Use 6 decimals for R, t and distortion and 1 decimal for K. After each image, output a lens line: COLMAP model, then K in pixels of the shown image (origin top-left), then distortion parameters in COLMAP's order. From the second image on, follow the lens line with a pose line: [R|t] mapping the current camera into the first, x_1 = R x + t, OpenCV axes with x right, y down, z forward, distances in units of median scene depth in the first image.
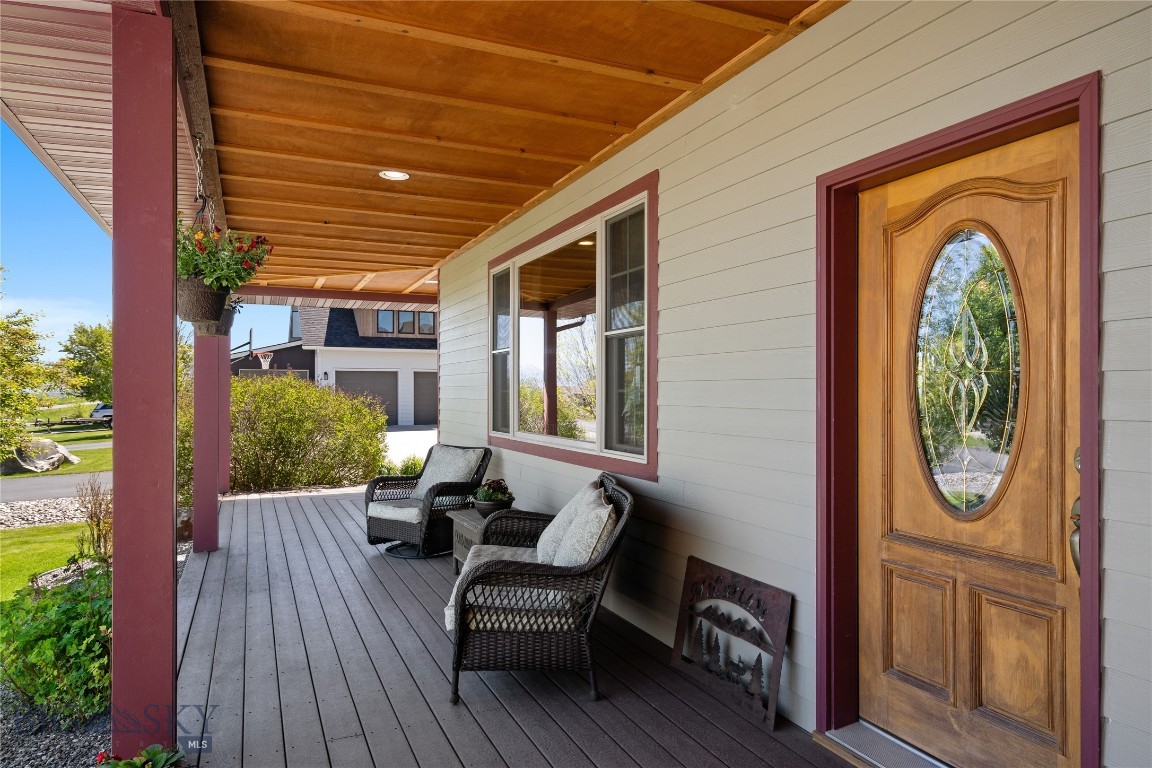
lens RADIAL K [[724.8, 0, 576.0], [0, 724.8, 384.0], [0, 0, 1]] dist [0.000461, -0.000287]
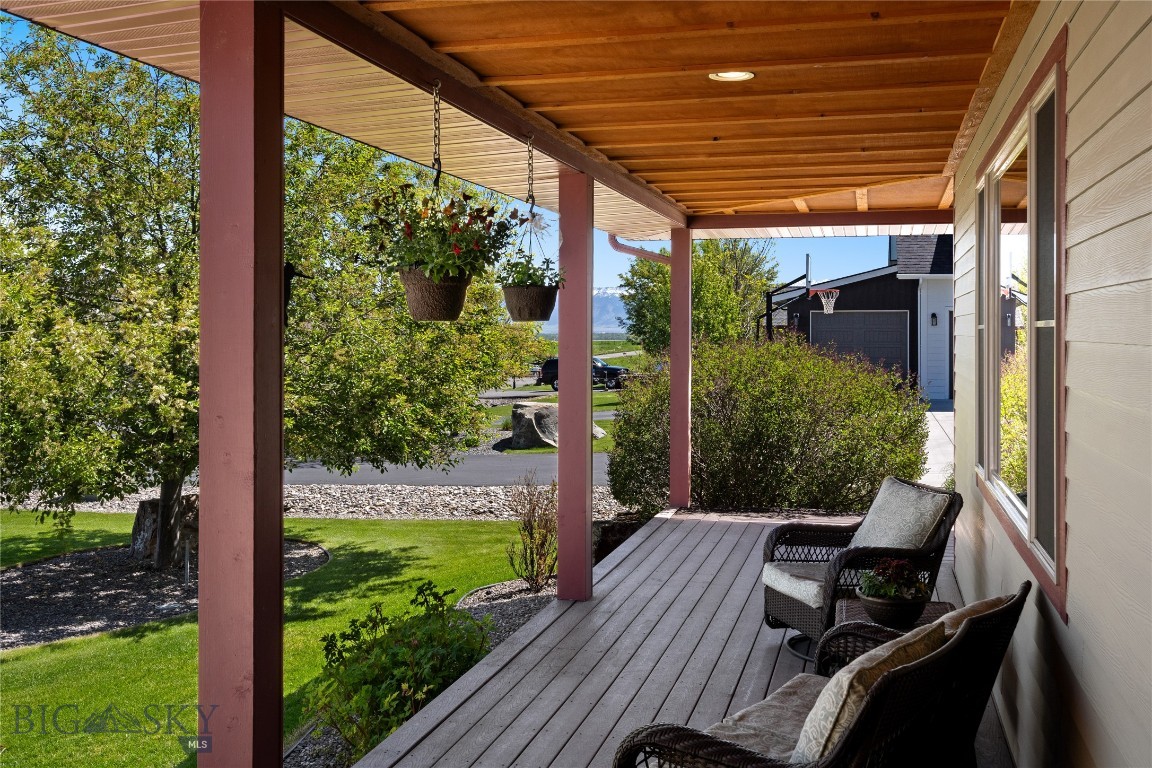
lens RADIAL K [[1141.5, 0, 576.0], [0, 1141.5, 316.1], [0, 0, 1]] dist [0.012177, 0.005908]
pose [[0.776742, -0.006217, -0.629789, 0.191285], [0.003967, 0.999980, -0.004979, -0.044717], [0.629807, 0.001369, 0.776750, 0.075674]]
